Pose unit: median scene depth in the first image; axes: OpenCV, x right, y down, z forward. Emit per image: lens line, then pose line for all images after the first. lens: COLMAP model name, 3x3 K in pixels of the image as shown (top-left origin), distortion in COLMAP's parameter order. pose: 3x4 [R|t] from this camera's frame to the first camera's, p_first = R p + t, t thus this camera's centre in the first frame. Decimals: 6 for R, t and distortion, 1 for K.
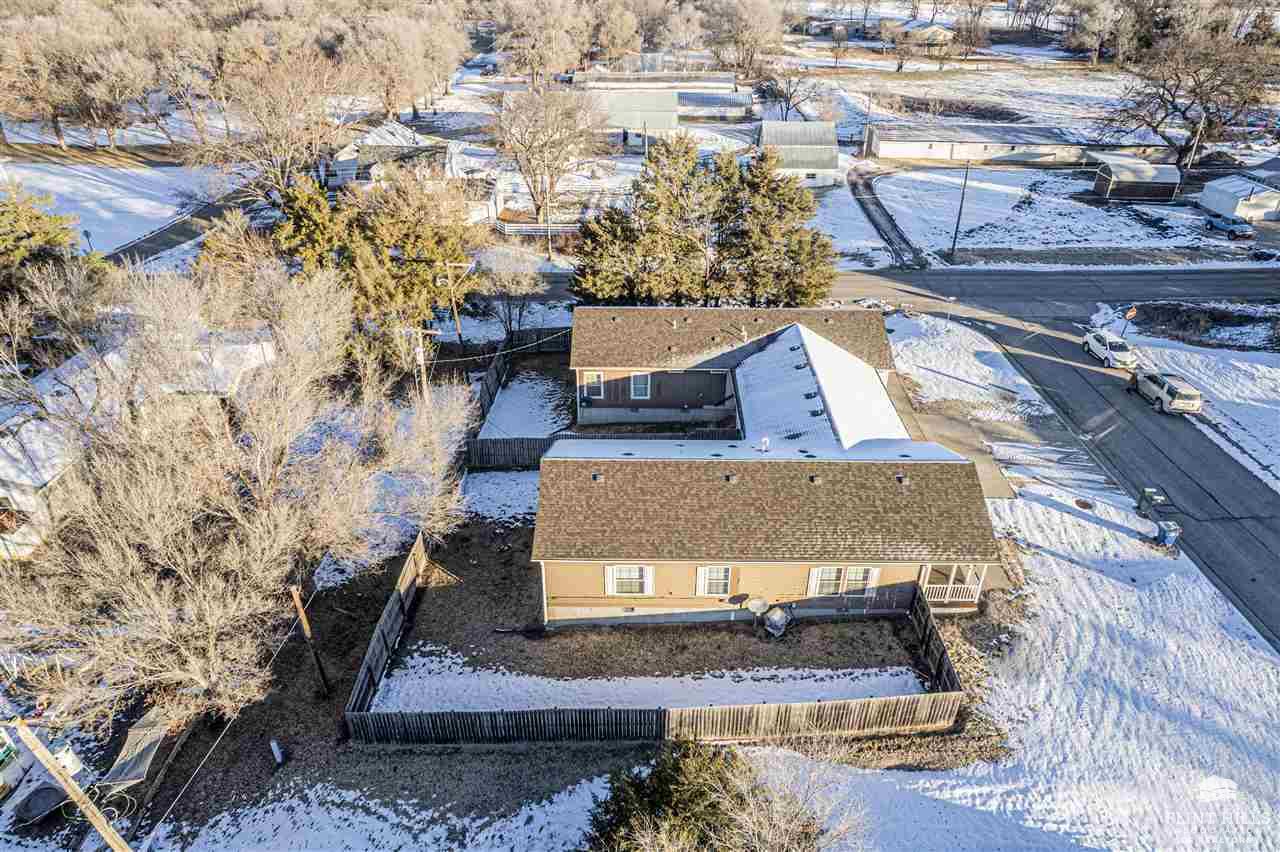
lens RADIAL K [[820.2, 0, 646.1], [0, 820.2, 424.4], [0, 0, 1]] dist [-0.078785, 0.071805]
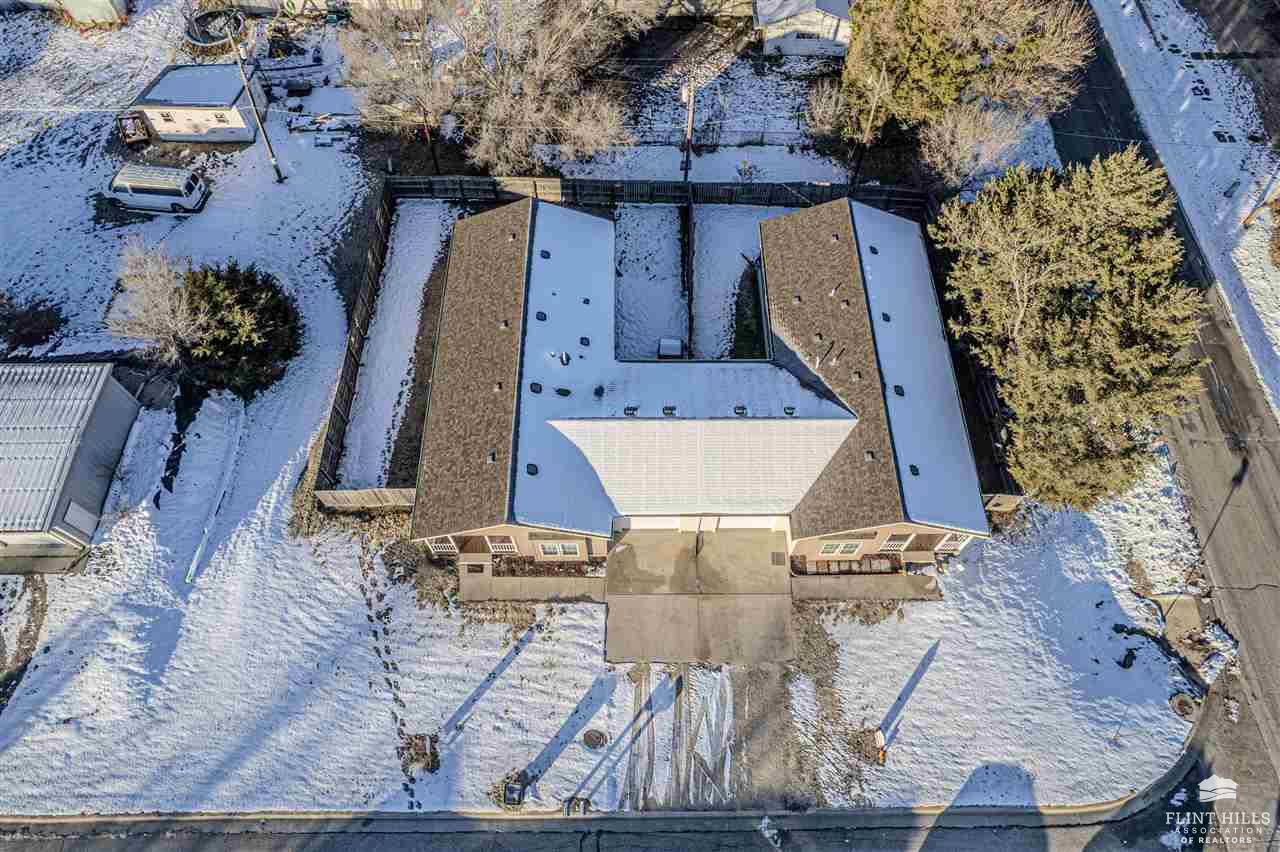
lens RADIAL K [[820.2, 0, 646.1], [0, 820.2, 424.4], [0, 0, 1]] dist [-0.078785, 0.071805]
pose [[0.015819, 0.872799, -0.487823, 0.580669], [-0.514848, 0.425346, 0.744320, -0.612162], [0.857136, 0.239380, 0.456088, 0.498016]]
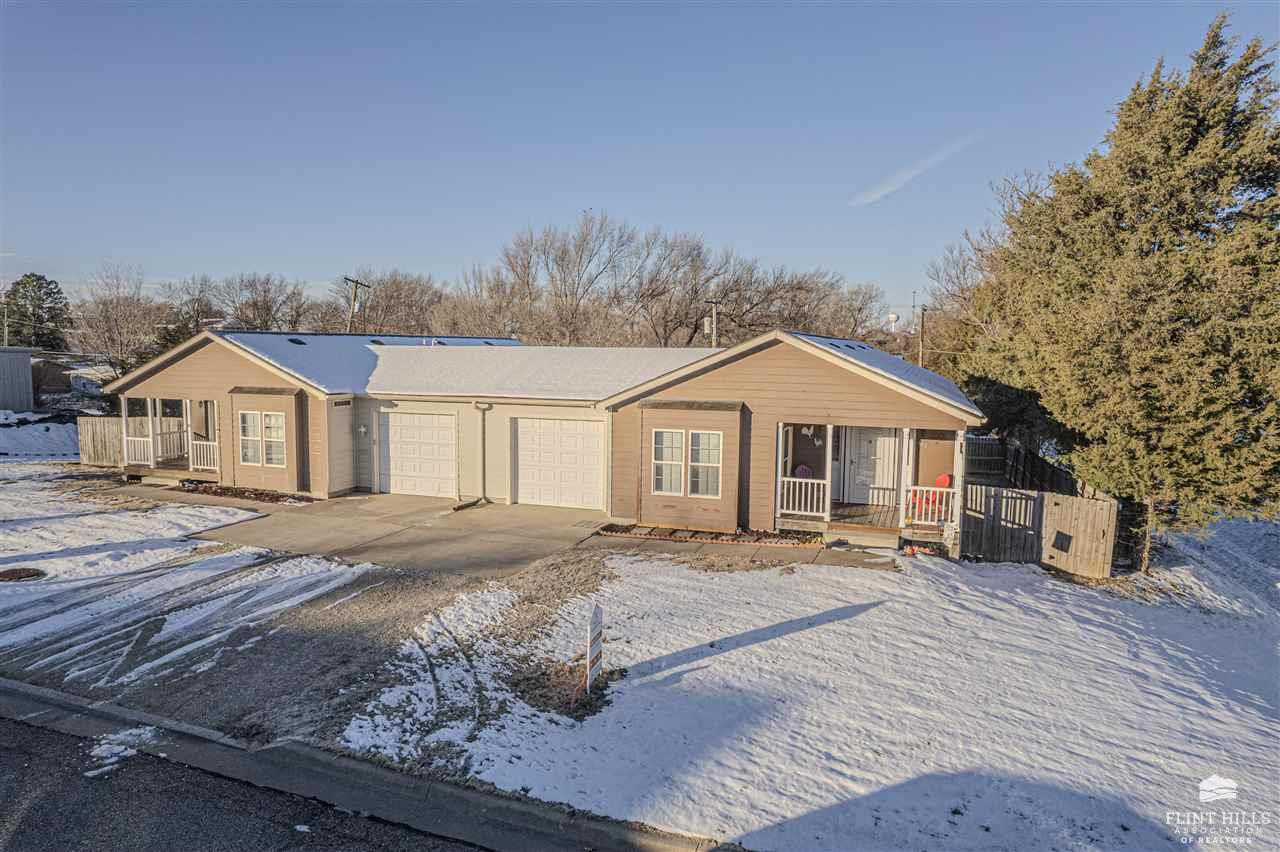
lens RADIAL K [[820.2, 0, 646.1], [0, 820.2, 424.4], [0, 0, 1]] dist [-0.078785, 0.071805]
pose [[-0.320976, 0.082216, -0.943512, 0.694281], [-0.490308, 0.837907, 0.239813, -0.172794], [0.810291, 0.539586, -0.228637, 1.116629]]
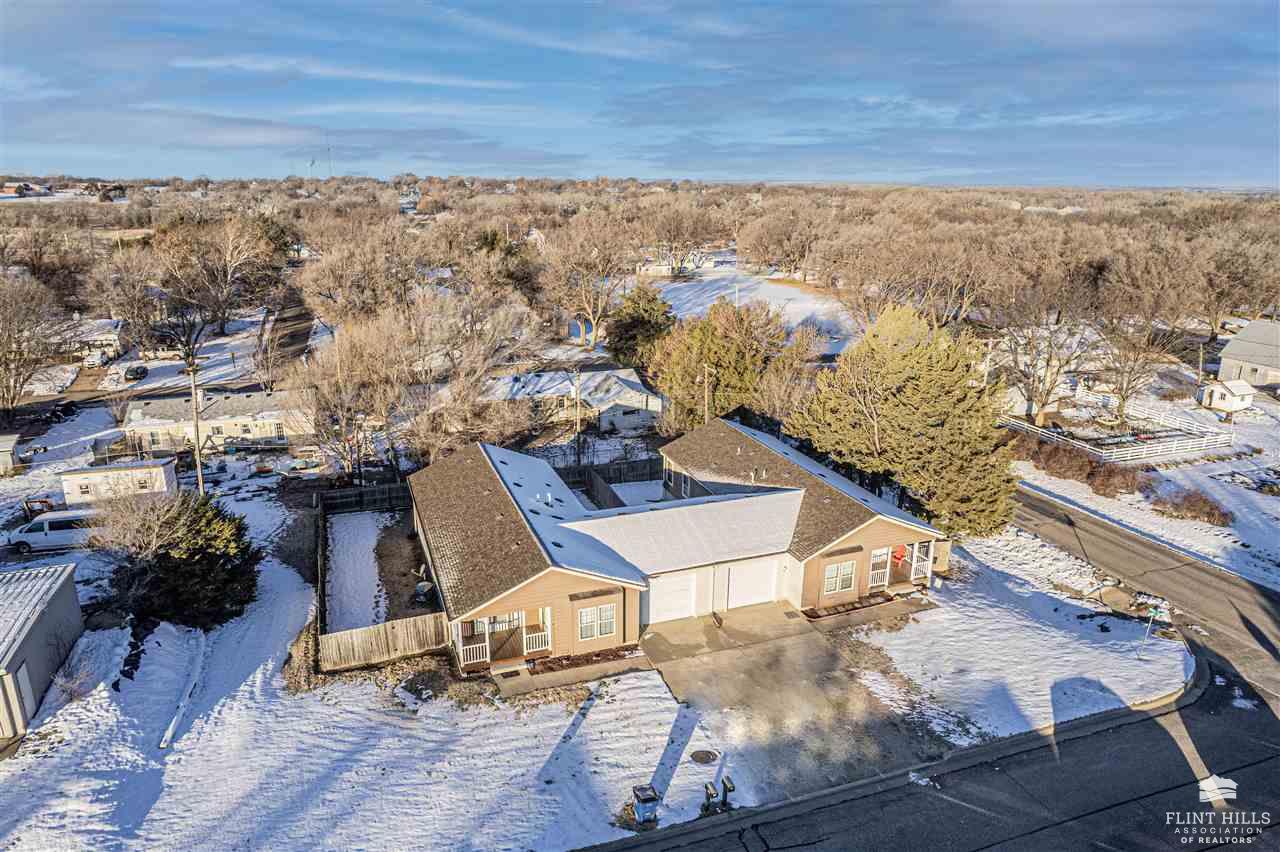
lens RADIAL K [[820.2, 0, 646.1], [0, 820.2, 424.4], [0, 0, 1]] dist [-0.078785, 0.071805]
pose [[0.362872, 0.264154, -0.893614, 0.965778], [-0.479624, 0.875142, 0.063932, -0.168175], [0.798928, 0.405400, 0.444259, 0.428623]]
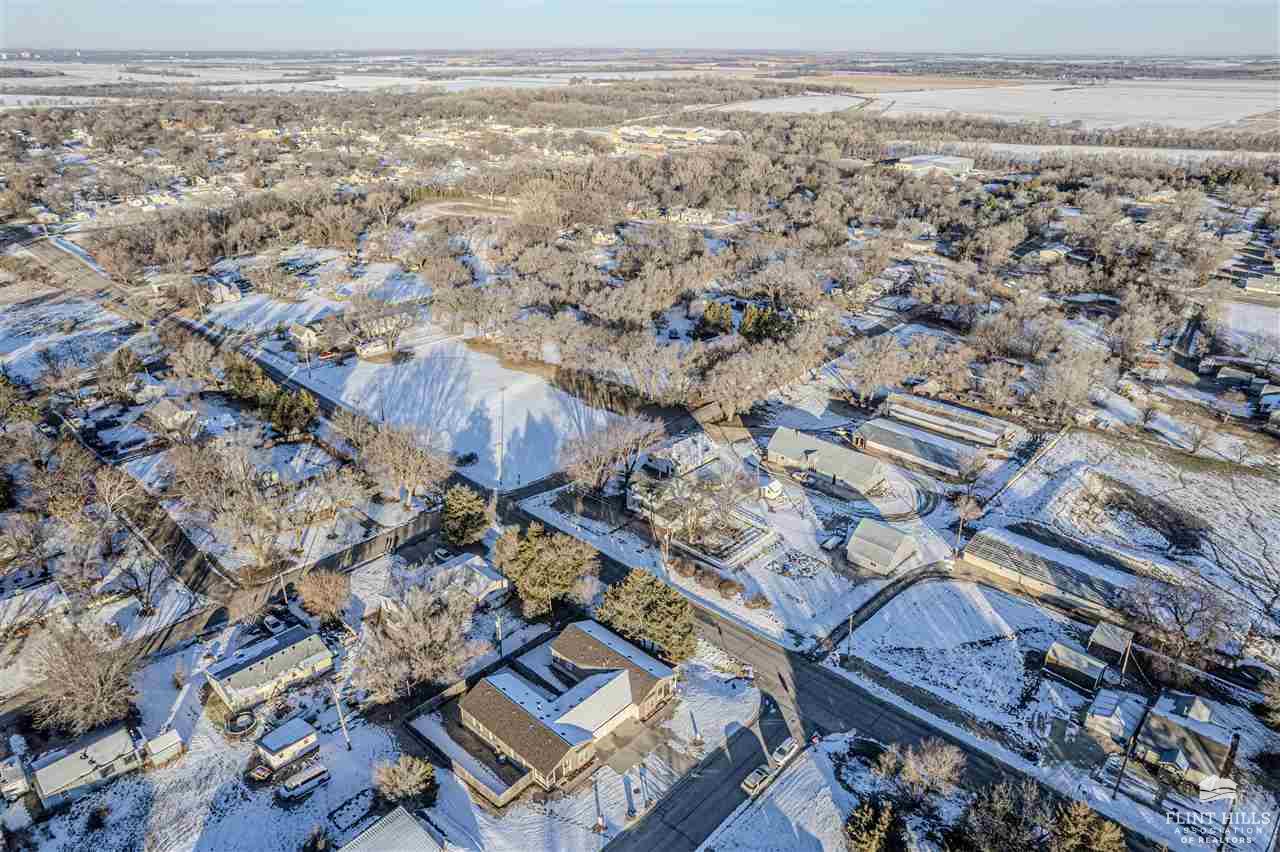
lens RADIAL K [[820.2, 0, 646.1], [0, 820.2, 424.4], [0, 0, 1]] dist [-0.078785, 0.071805]
pose [[0.742375, 0.278468, -0.609372, 1.552653], [-0.342054, 0.939595, 0.012661, -0.887856], [0.576089, 0.199039, 0.792783, -1.066203]]
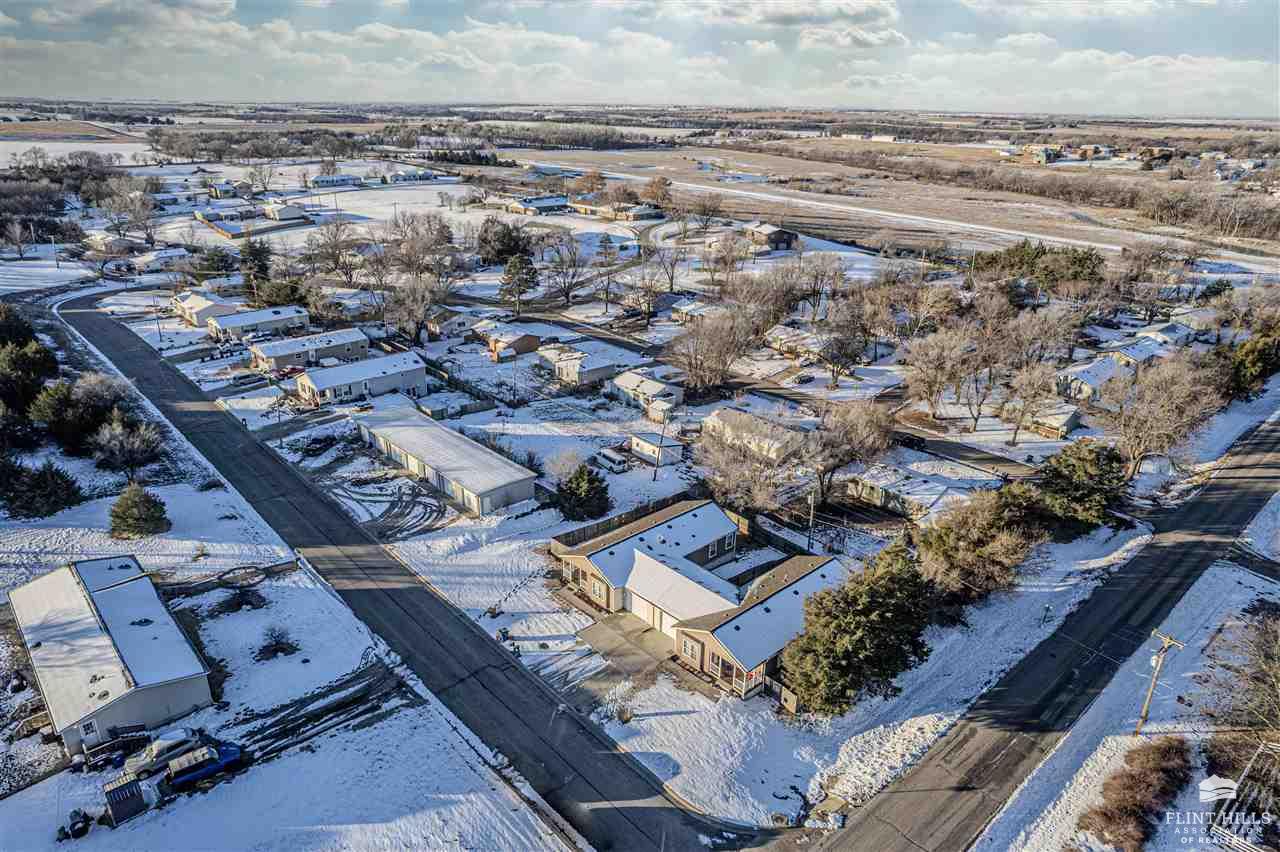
lens RADIAL K [[820.2, 0, 646.1], [0, 820.2, 424.4], [0, 0, 1]] dist [-0.078785, 0.071805]
pose [[-0.725421, 0.238215, -0.645769, 1.259521], [-0.364979, 0.662315, 0.654316, -1.332633], [0.583570, 0.710347, -0.393514, 1.304504]]
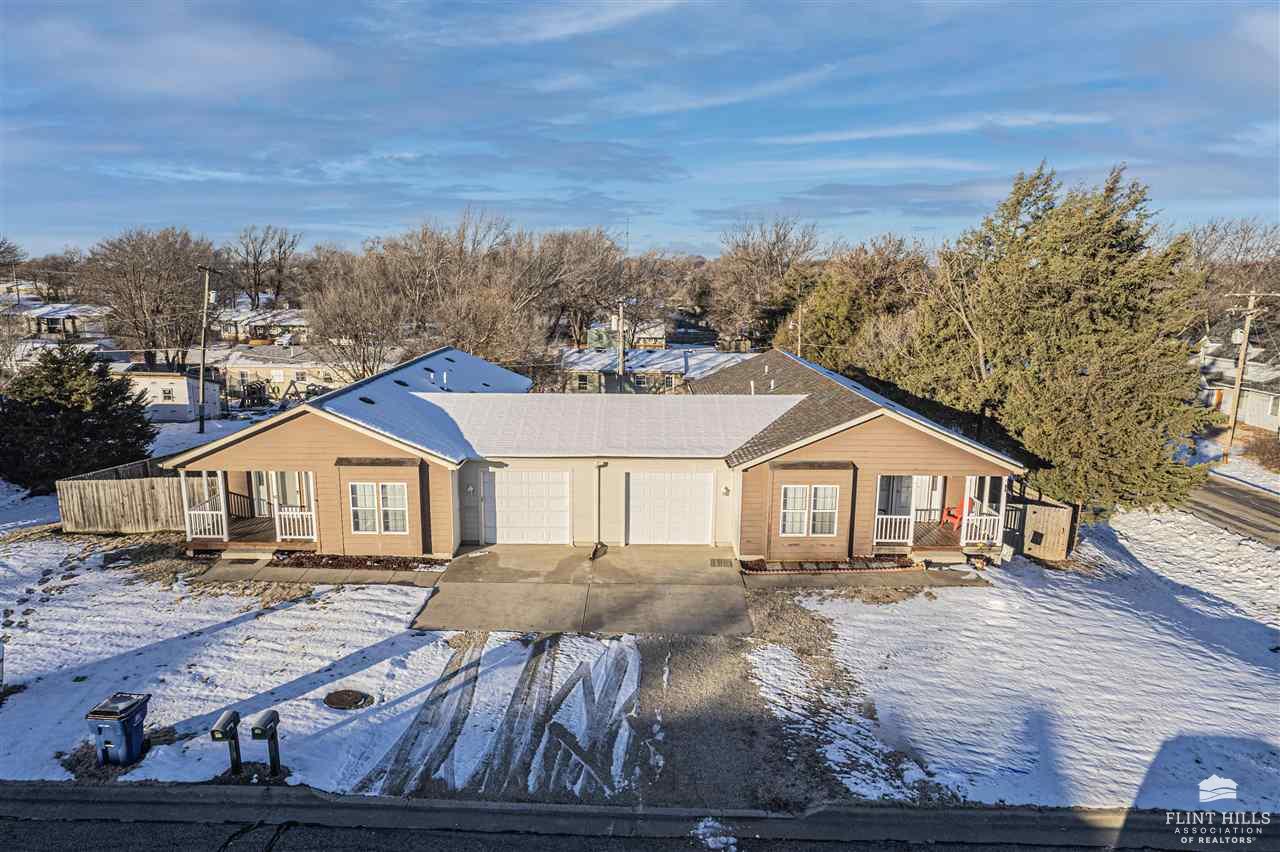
lens RADIAL K [[820.2, 0, 646.1], [0, 820.2, 424.4], [0, 0, 1]] dist [-0.078785, 0.071805]
pose [[0.020198, 0.178572, -0.983720, 0.800190], [-0.515732, 0.844772, 0.142760, -0.135057], [0.856512, 0.504452, 0.109158, 0.877213]]
